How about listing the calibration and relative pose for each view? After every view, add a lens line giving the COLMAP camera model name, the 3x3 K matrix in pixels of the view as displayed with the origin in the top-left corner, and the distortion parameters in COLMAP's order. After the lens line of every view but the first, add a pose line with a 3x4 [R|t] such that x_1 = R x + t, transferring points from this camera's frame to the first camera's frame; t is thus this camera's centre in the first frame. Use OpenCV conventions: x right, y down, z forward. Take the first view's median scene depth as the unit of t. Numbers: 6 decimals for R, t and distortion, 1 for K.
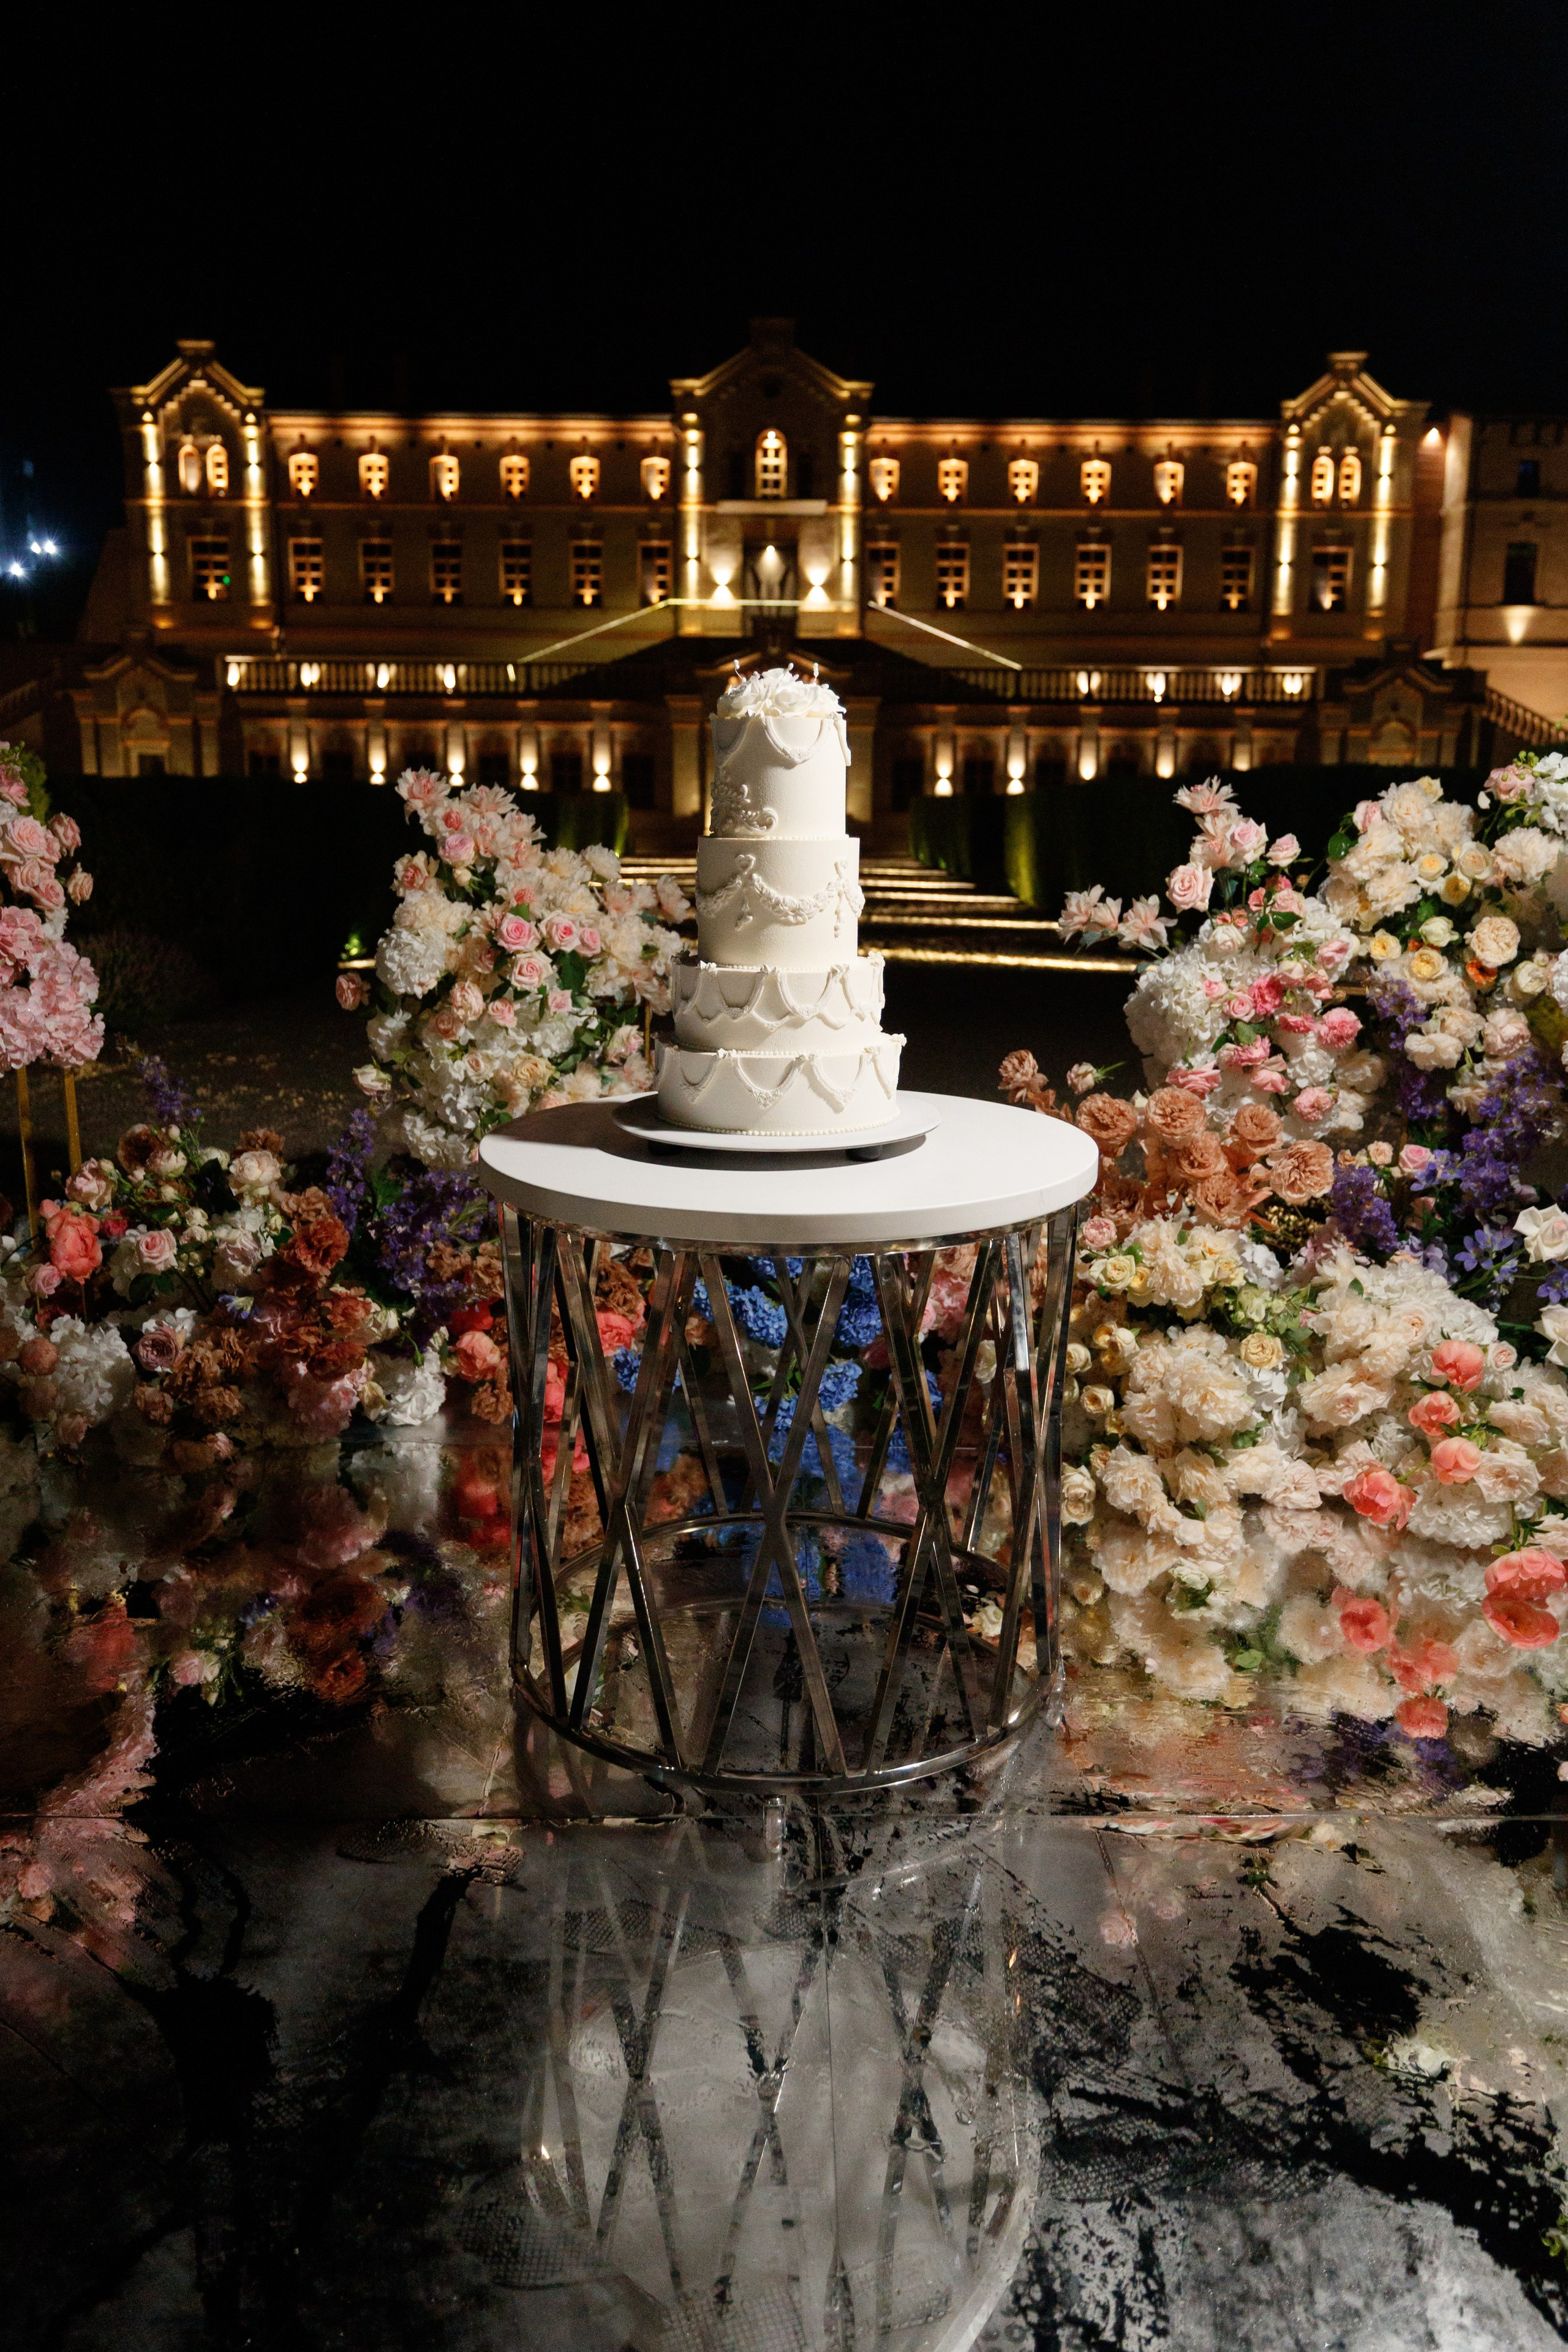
lens RADIAL K [[1613.5, 0, 778.7], [0, 1613.5, 1151.3], [0, 0, 1]] dist [-0.002758, -0.000615]
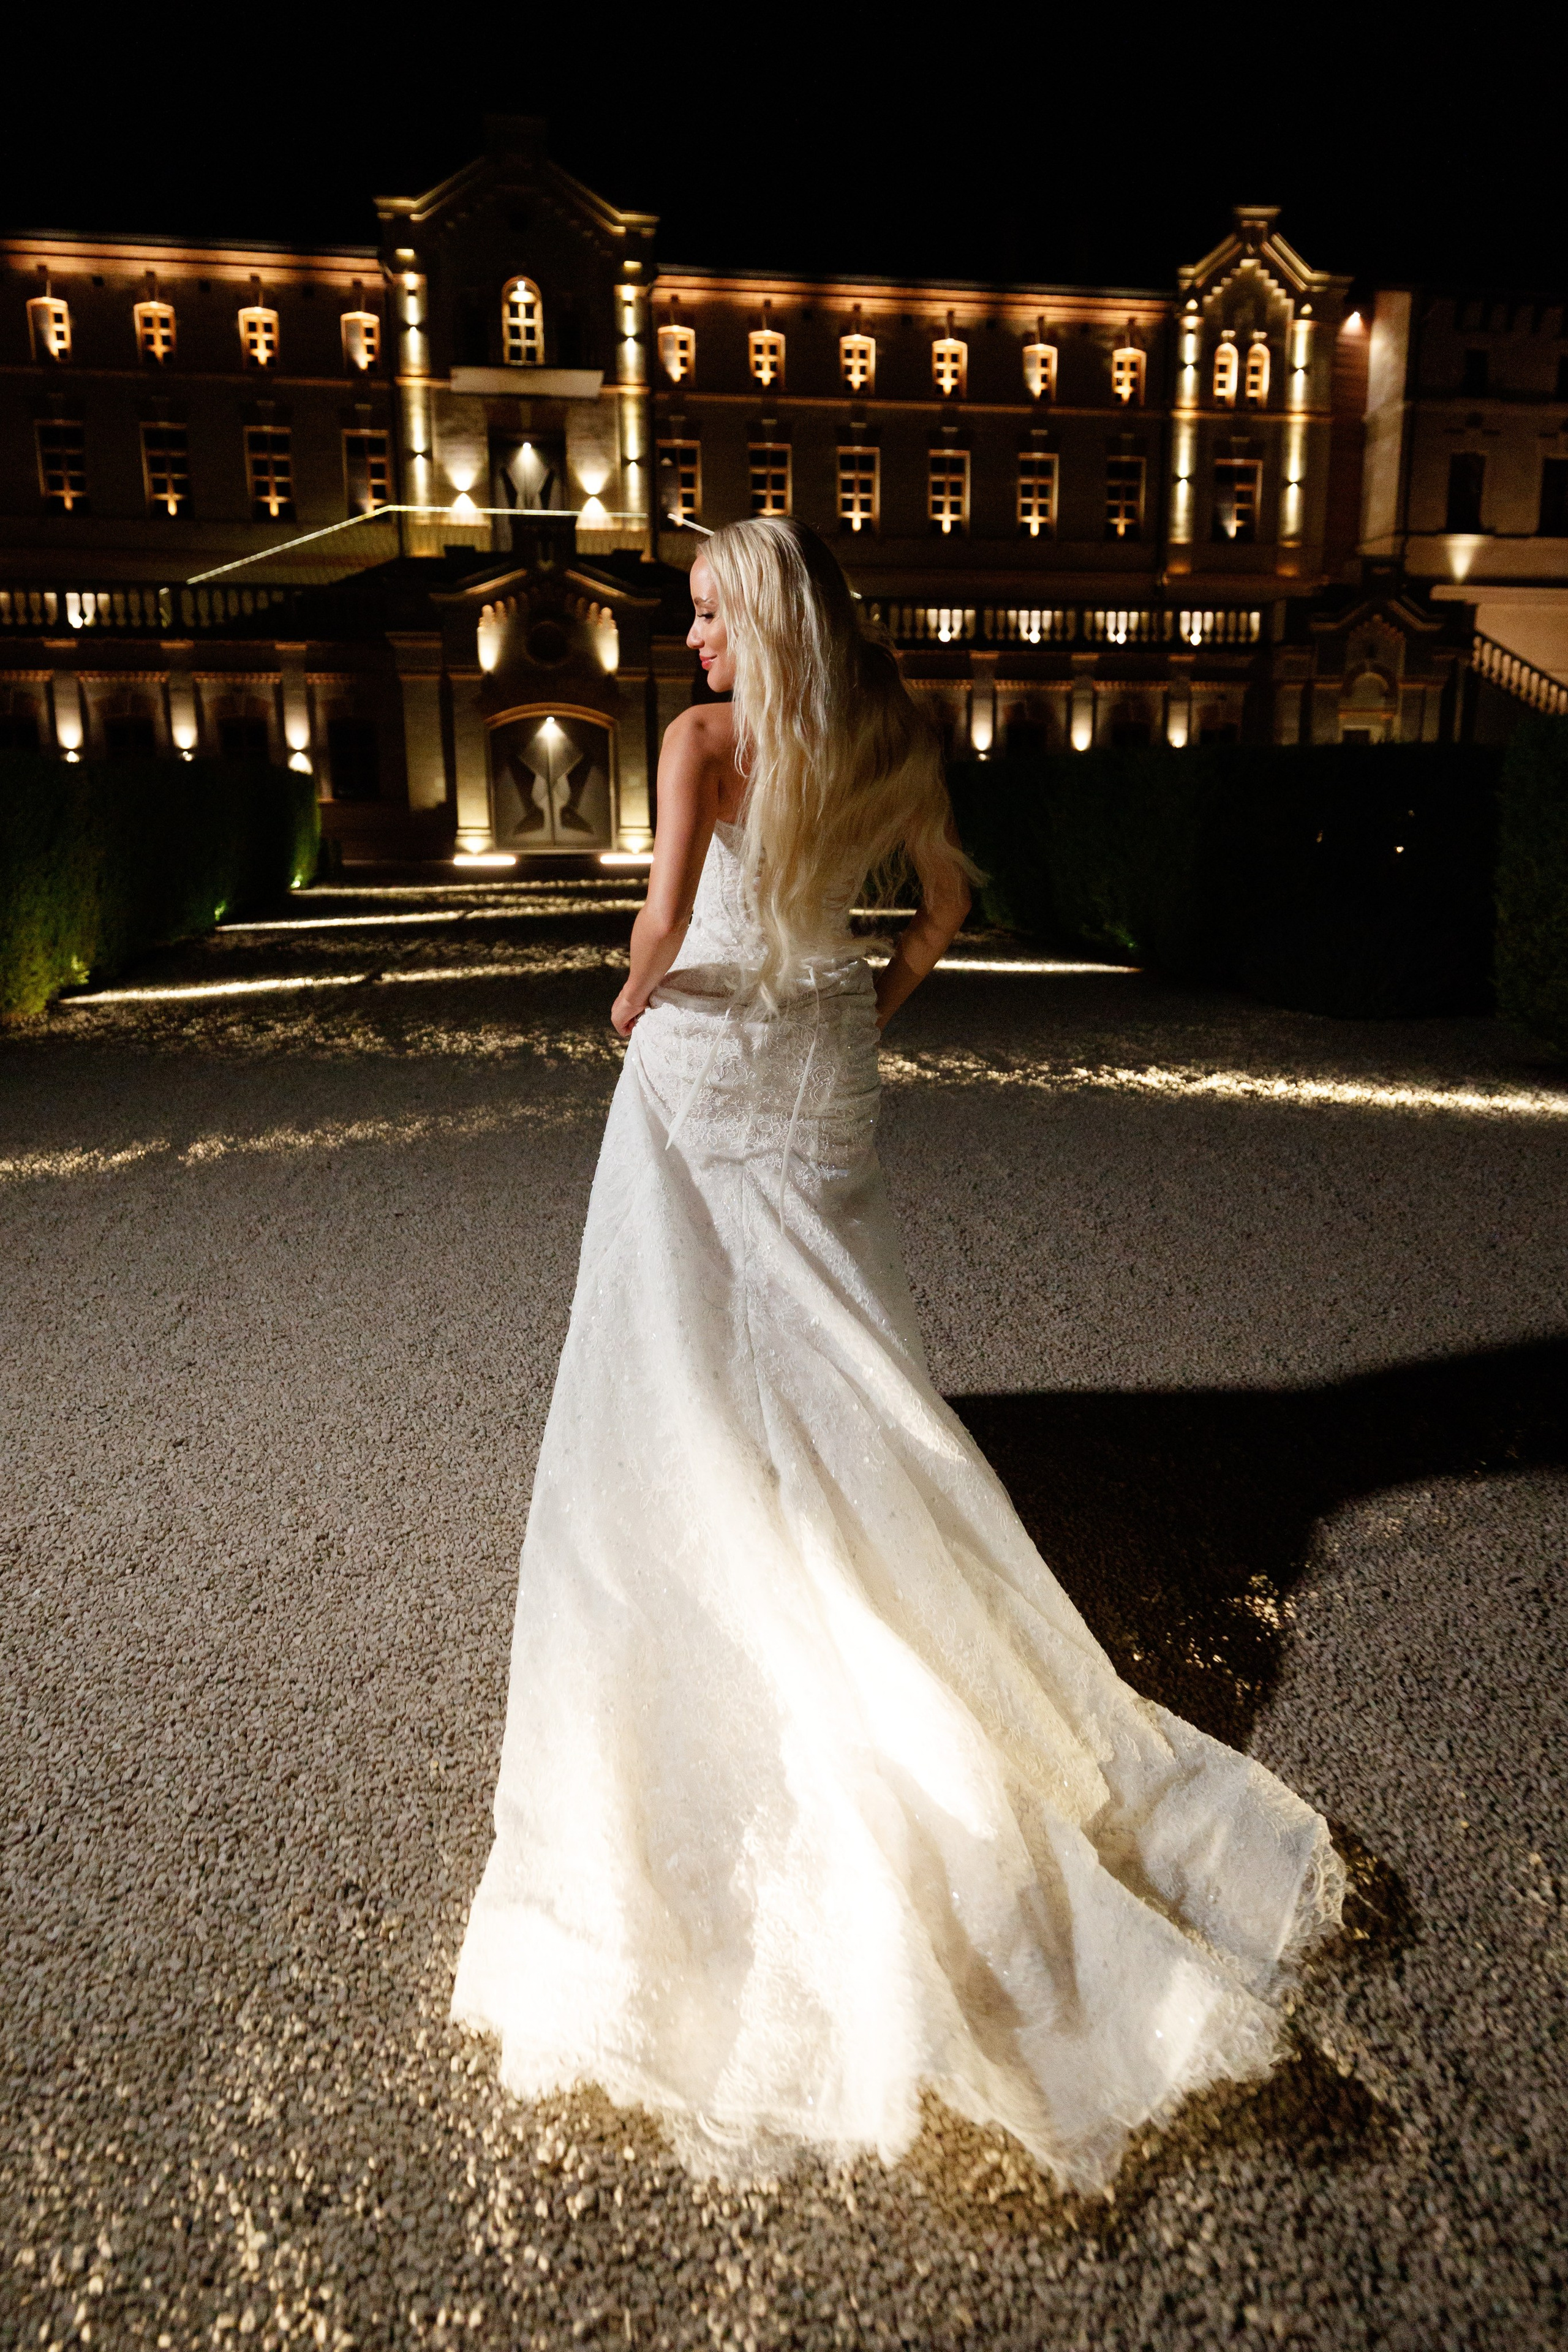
lens RADIAL K [[1413.3, 0, 760.1], [0, 1413.3, 1124.5], [0, 0, 1]] dist [0.001544, -0.003580]
pose [[0.986541, -0.050119, 0.155646, -0.016444], [0.047515, 0.998662, 0.020410, -0.071836], [-0.156461, -0.012740, 0.987602, 0.345248]]
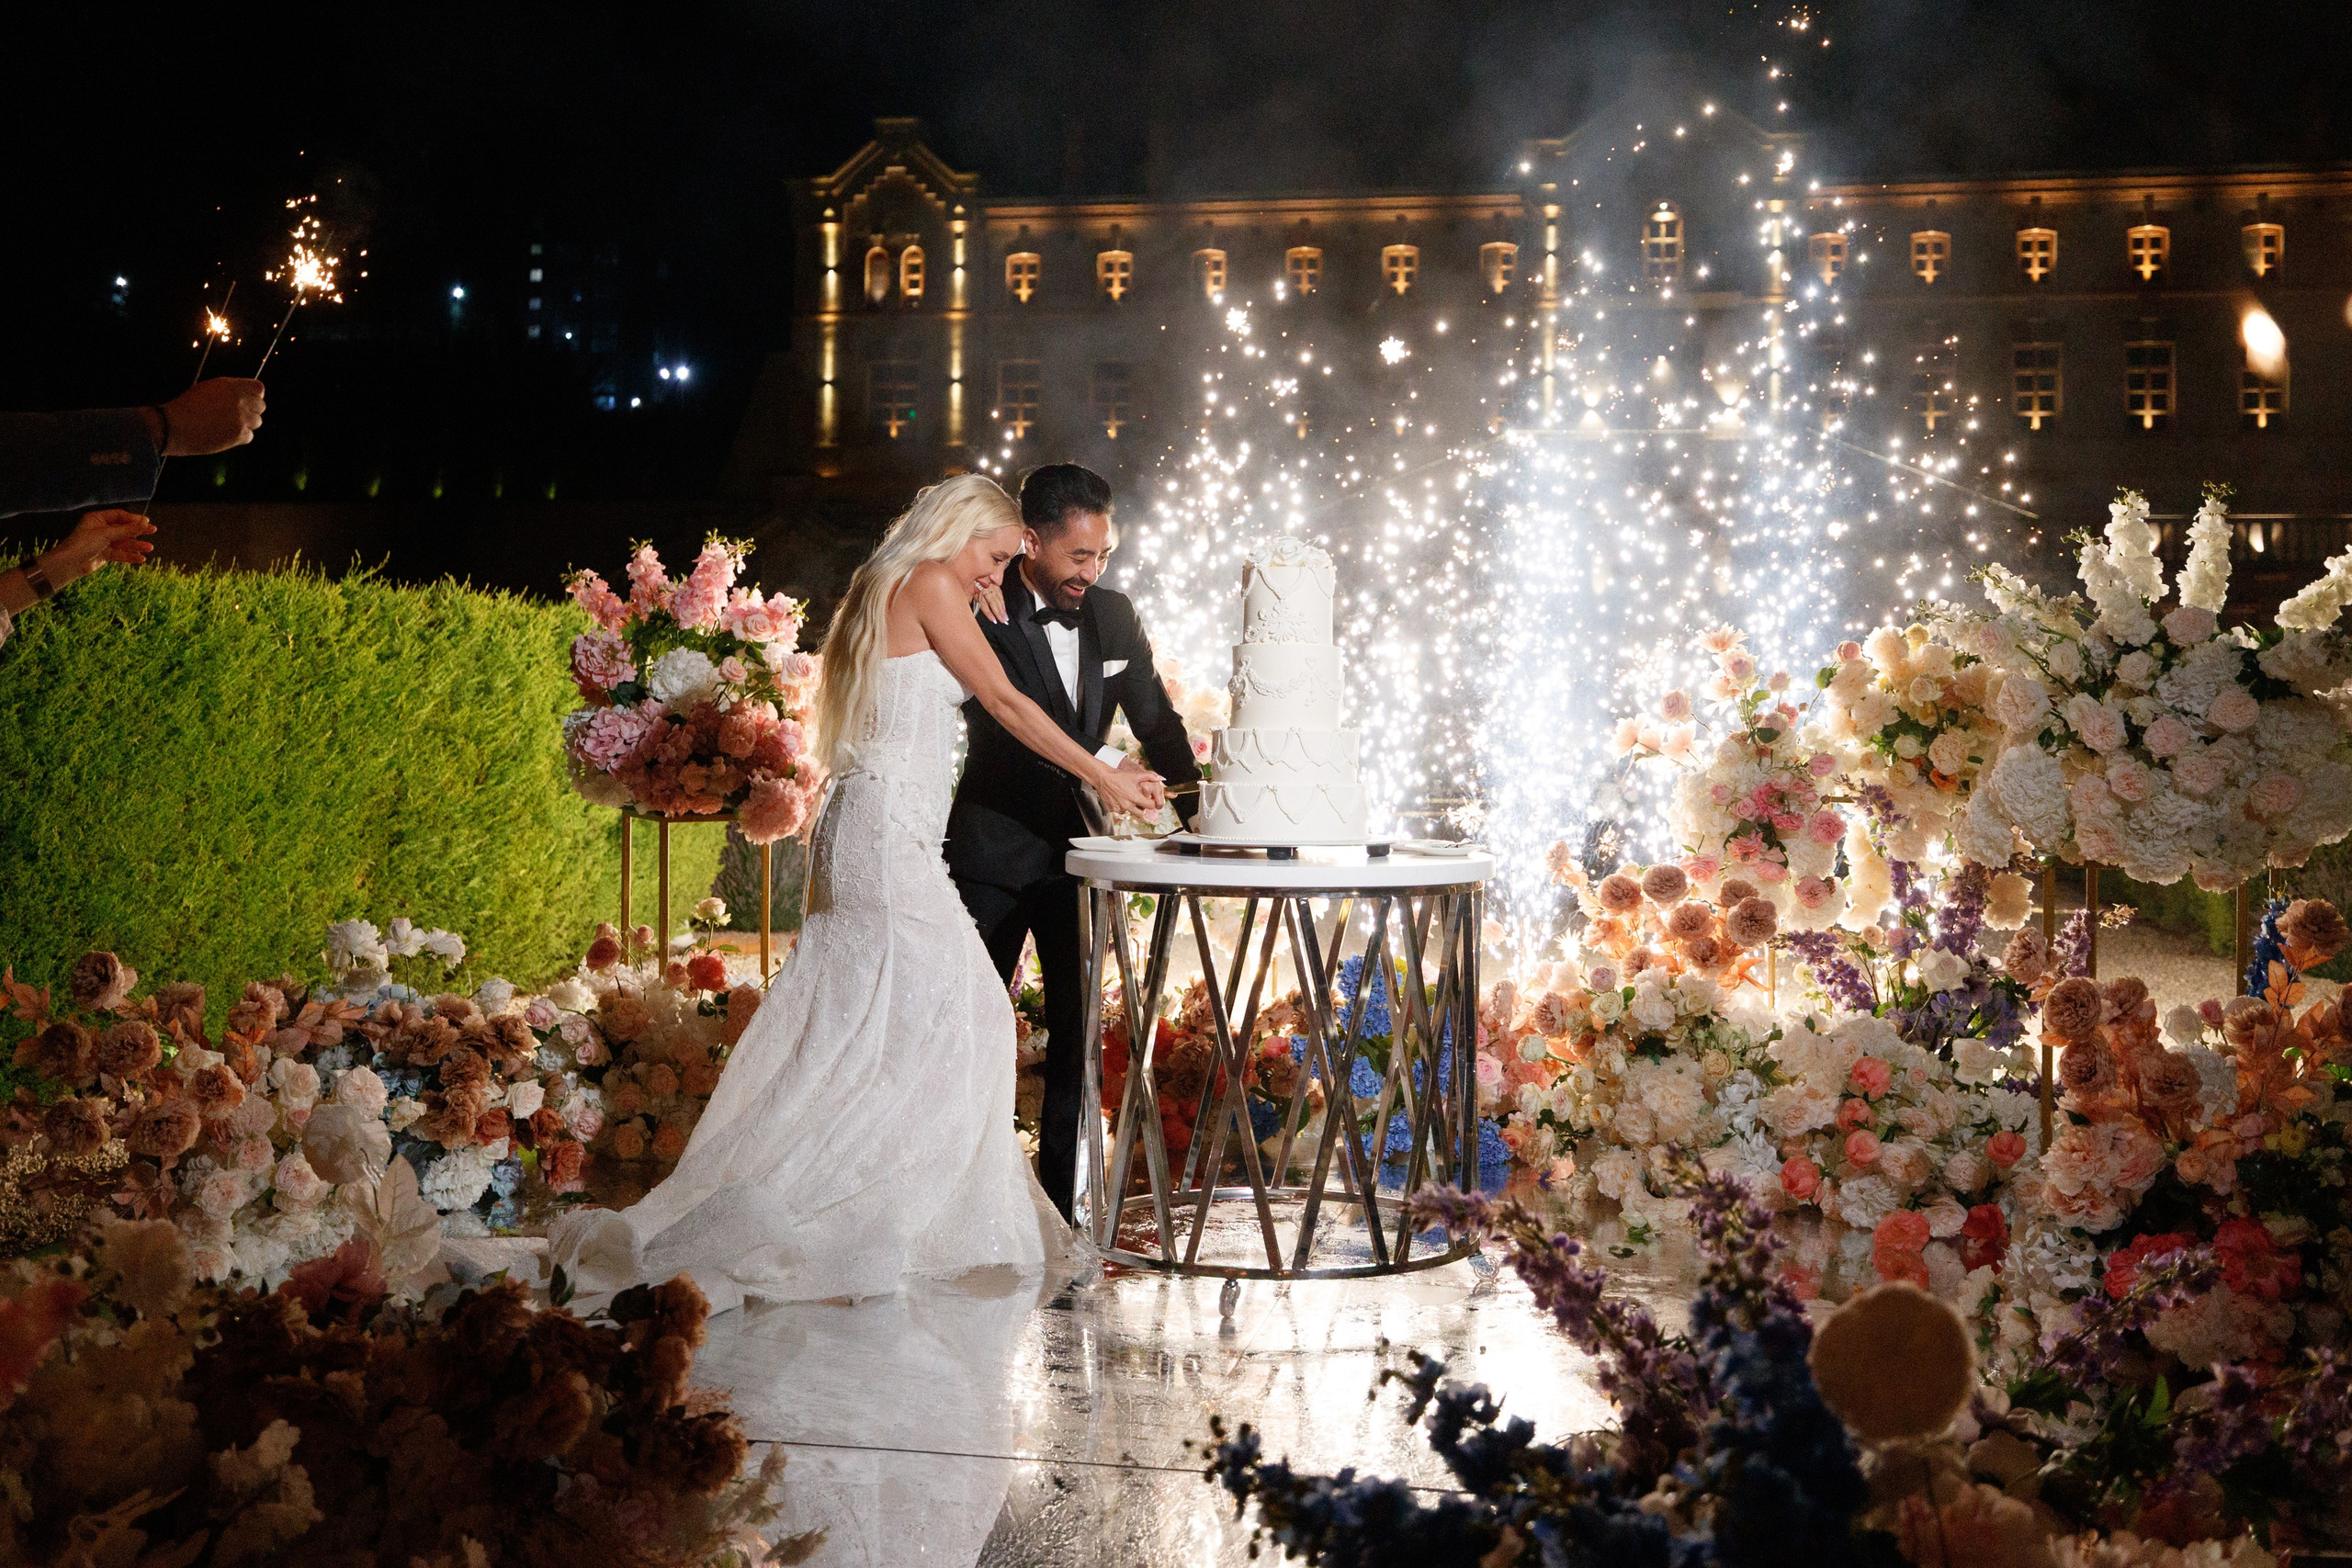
lens RADIAL K [[2520.8, 0, 1188.8], [0, 2520.8, 721.3], [0, 0, 1]] dist [-0.011841, 0.016365]
pose [[0.979414, 0.004905, -0.201801, 0.015540], [-0.047258, 0.977494, -0.205601, 0.015143], [0.196250, 0.210905, 0.957604, -0.053522]]
